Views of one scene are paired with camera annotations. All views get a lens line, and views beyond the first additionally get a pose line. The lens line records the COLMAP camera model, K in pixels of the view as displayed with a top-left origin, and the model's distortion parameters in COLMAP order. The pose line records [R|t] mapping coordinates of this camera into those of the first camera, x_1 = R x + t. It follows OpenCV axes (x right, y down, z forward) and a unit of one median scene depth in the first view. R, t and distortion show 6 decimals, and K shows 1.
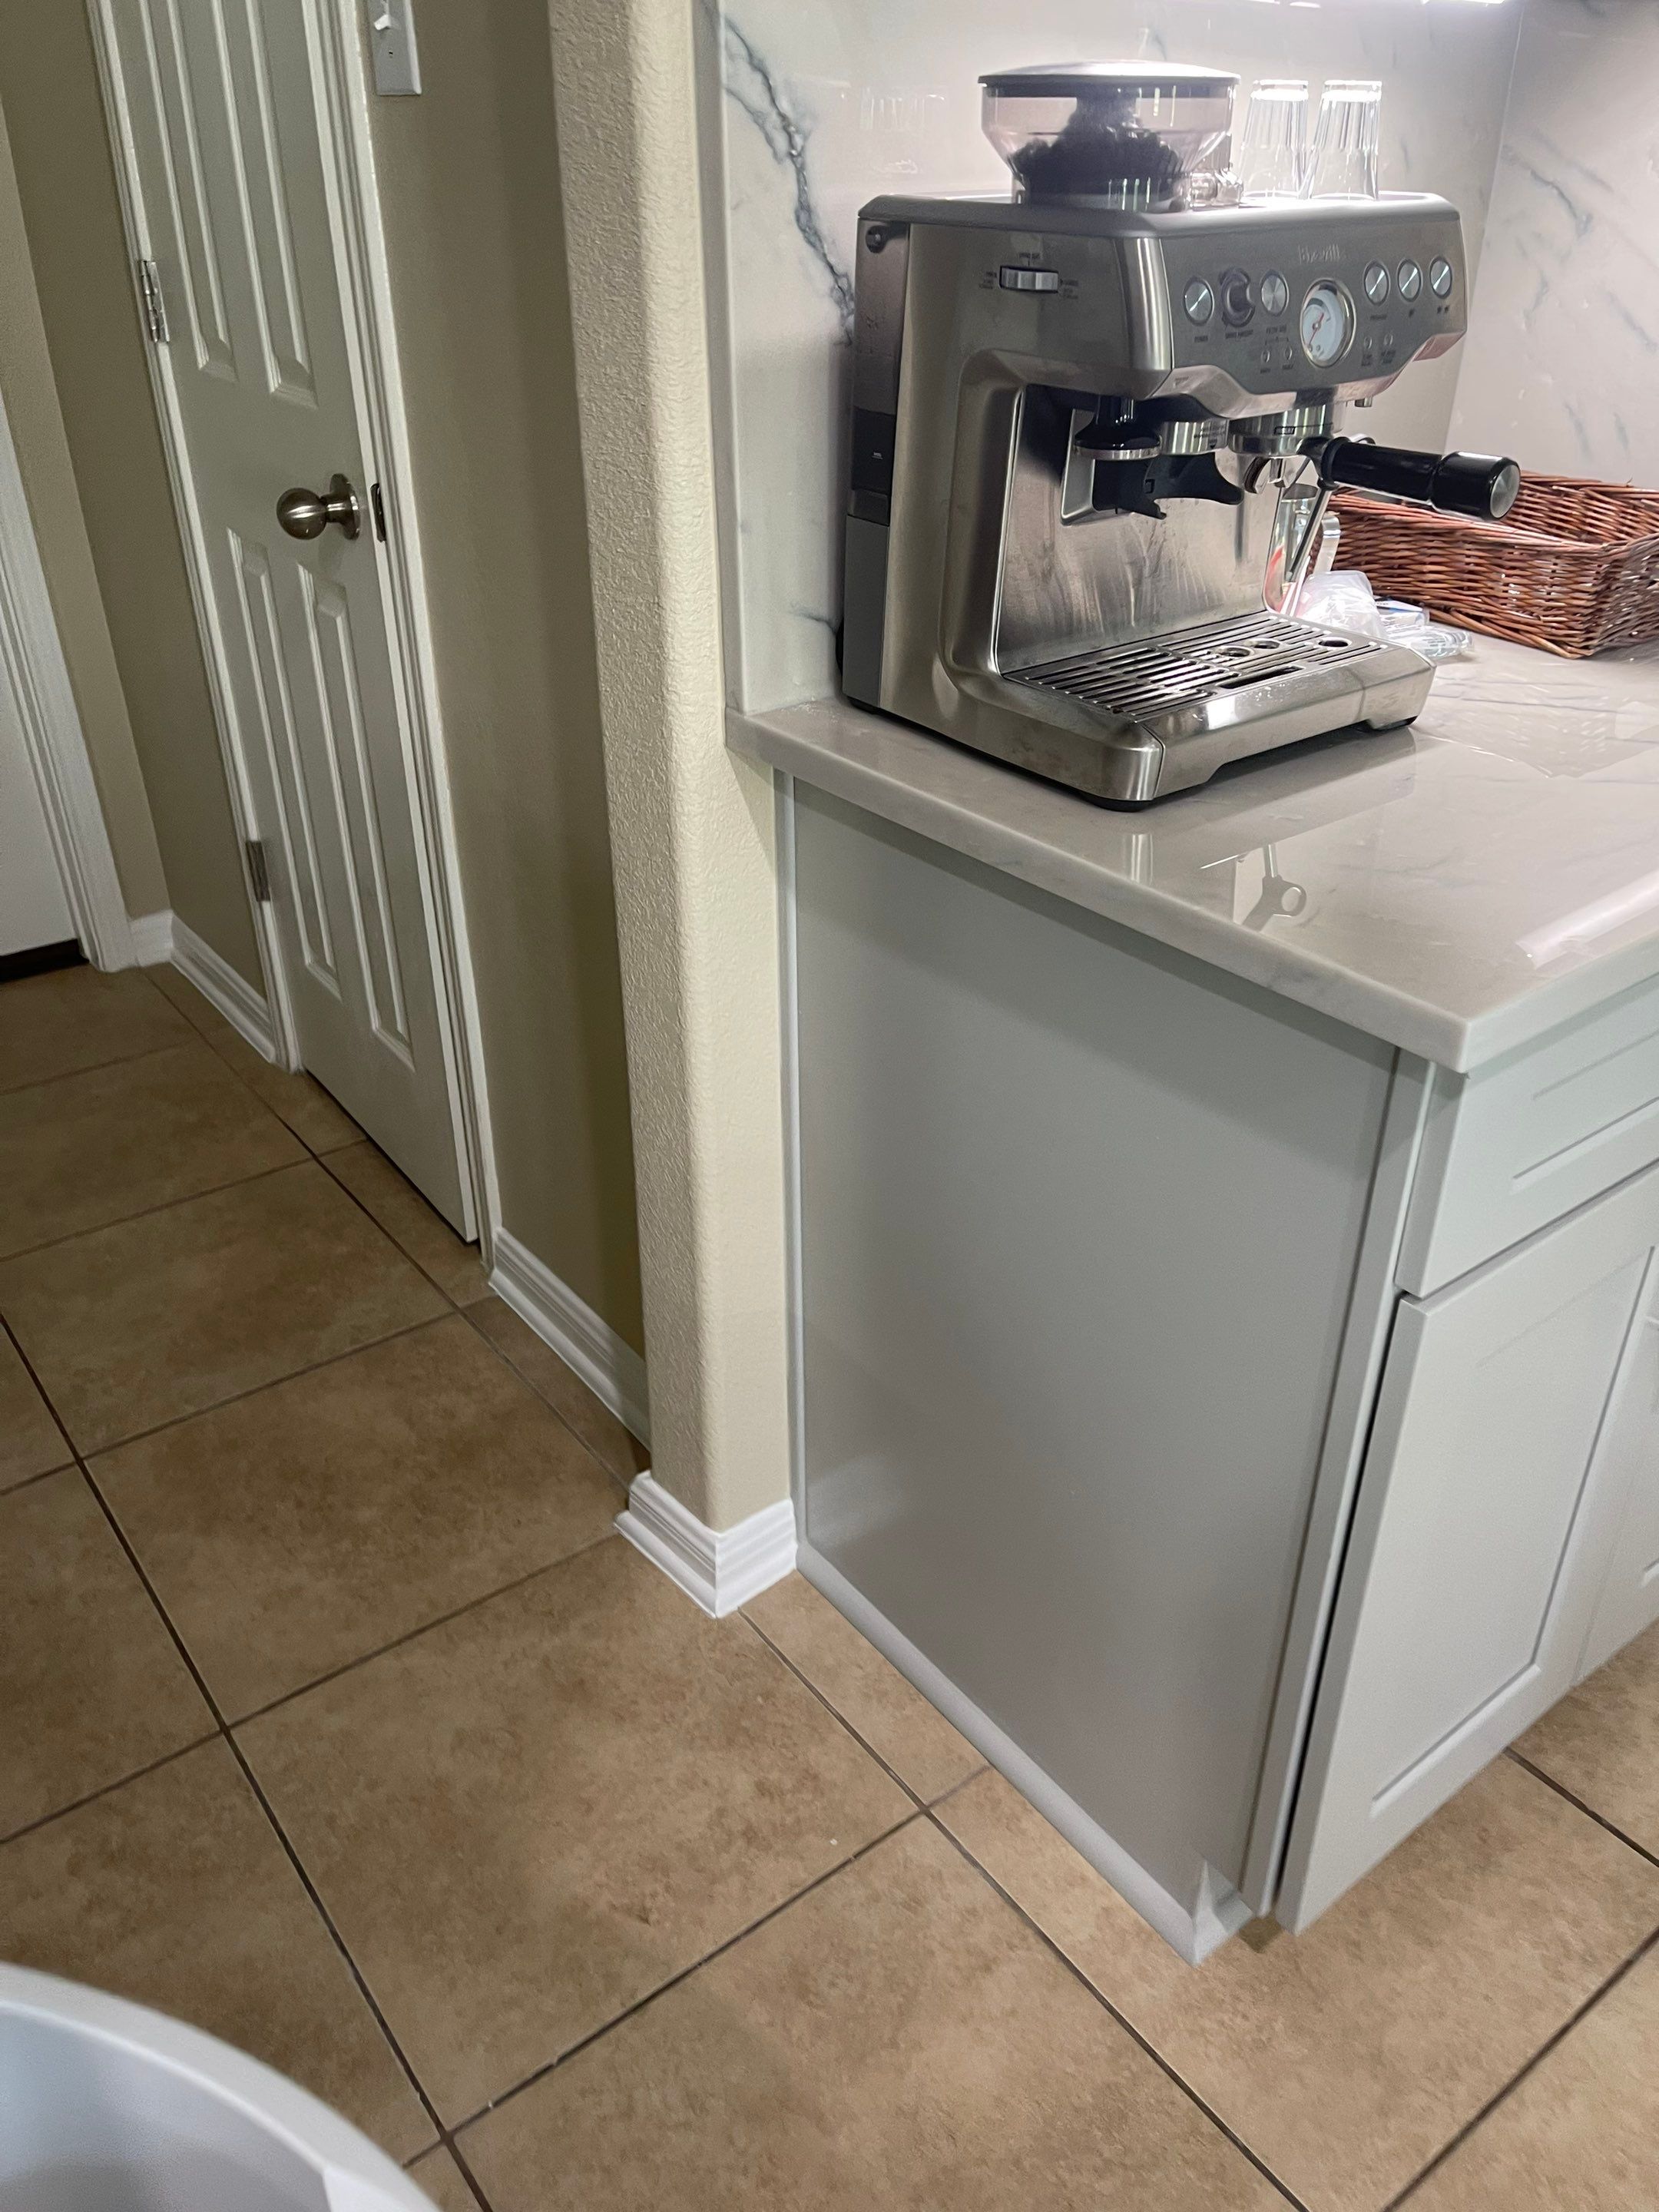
lens RADIAL K [[1688.9, 0, 844.4], [0, 1688.9, 1114.9], [0, 0, 1]] dist [0.081971, -0.089215]
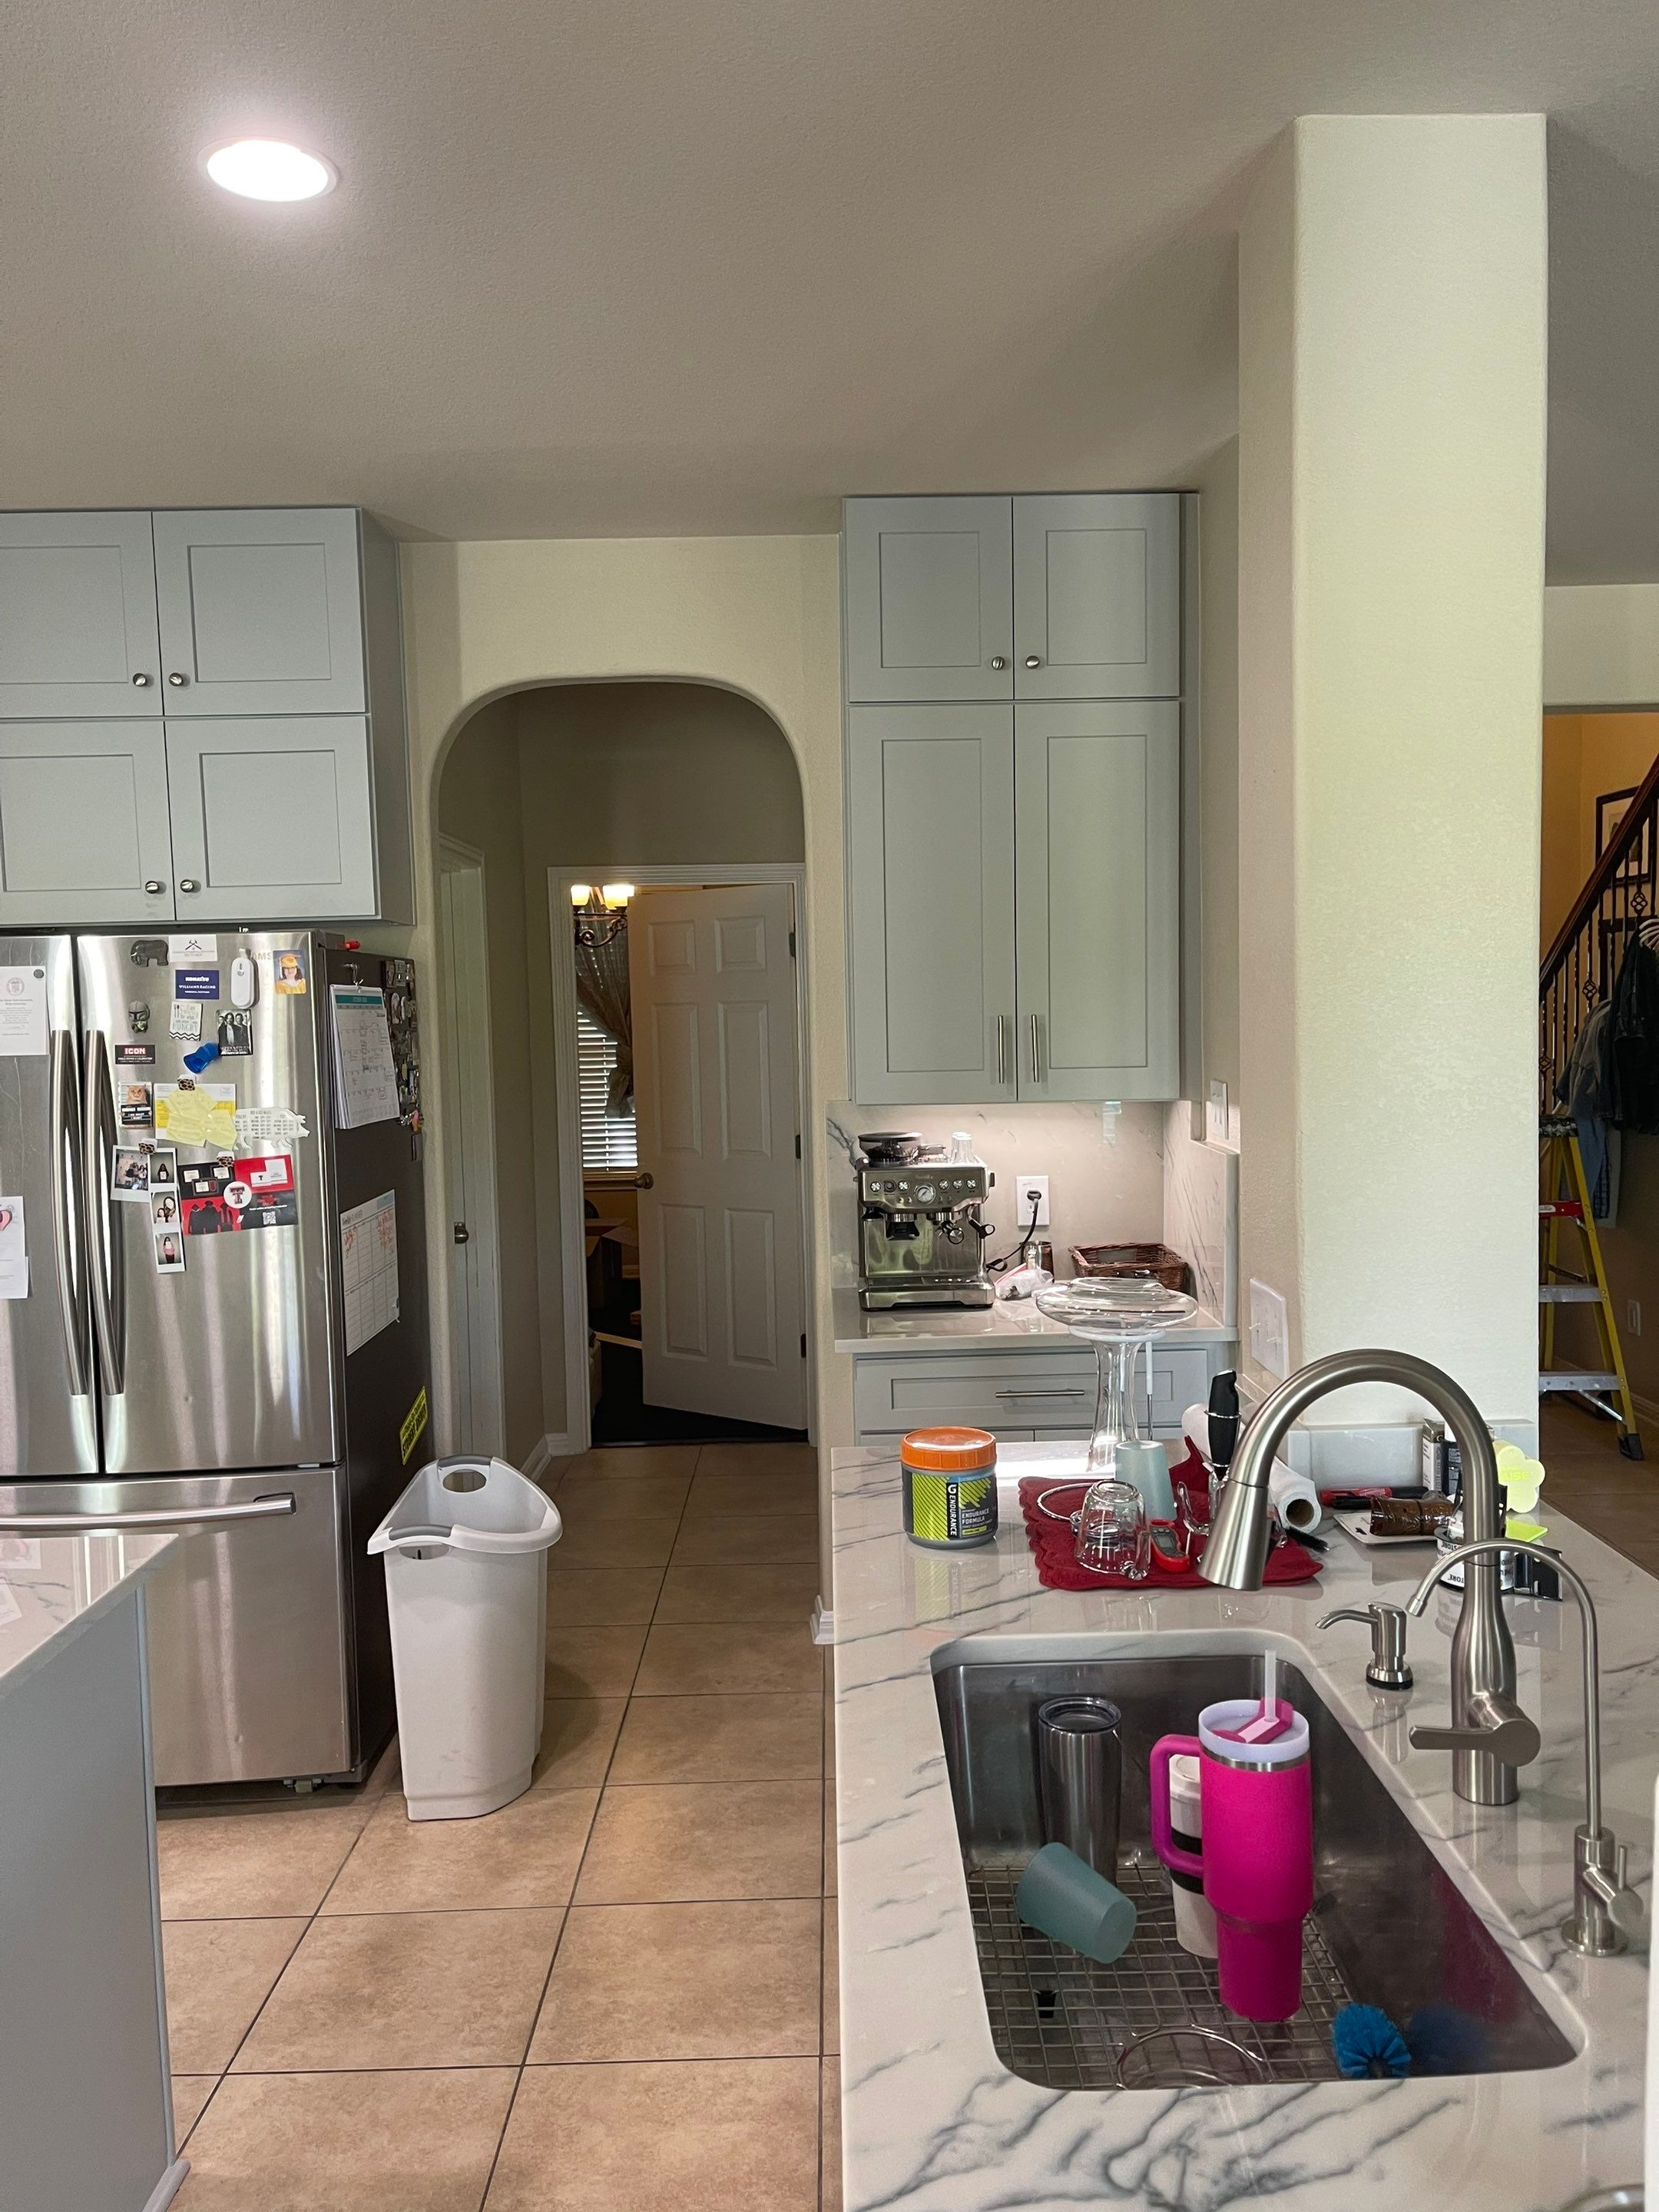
lens RADIAL K [[1688.9, 0, 844.4], [0, 1688.9, 1114.9], [0, 0, 1]] dist [0.081971, -0.089215]
pose [[0.796229, 0.025245, -0.604469, 2.175655], [-0.290400, 0.892451, -0.345253, 0.669116], [0.530743, 0.450438, 0.717926, -1.705651]]
